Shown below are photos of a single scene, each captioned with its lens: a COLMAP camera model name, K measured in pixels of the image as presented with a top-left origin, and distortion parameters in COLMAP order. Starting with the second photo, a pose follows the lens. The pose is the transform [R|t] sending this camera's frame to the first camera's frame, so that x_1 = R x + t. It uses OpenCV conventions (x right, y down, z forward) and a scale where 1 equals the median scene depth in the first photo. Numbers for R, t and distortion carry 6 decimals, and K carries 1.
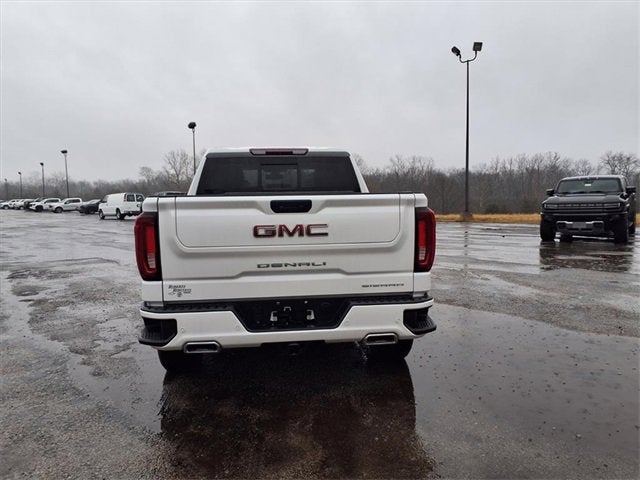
lens RADIAL K [[513.4, 0, 320.0], [0, 513.4, 240.0], [0, 0, 1]] dist [0.107254, -0.213081]
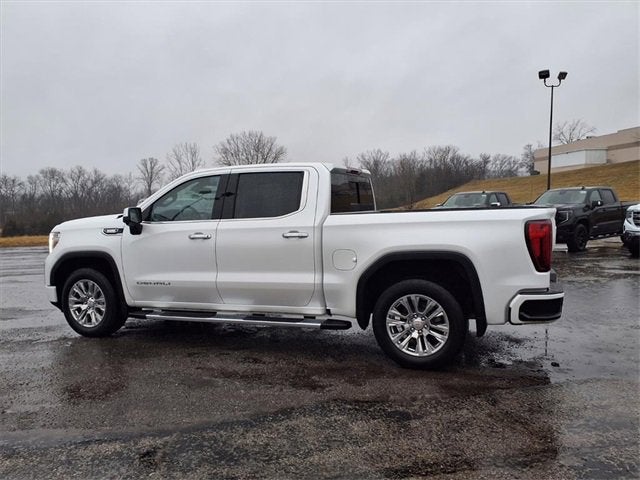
lens RADIAL K [[513.4, 0, 320.0], [0, 513.4, 240.0], [0, 0, 1]] dist [0.107254, -0.213081]
pose [[0.460128, -0.051118, 0.886380, -1.732435], [0.087893, 0.996060, 0.011817, -0.067341], [-0.883491, 0.072469, 0.462808, 0.879914]]
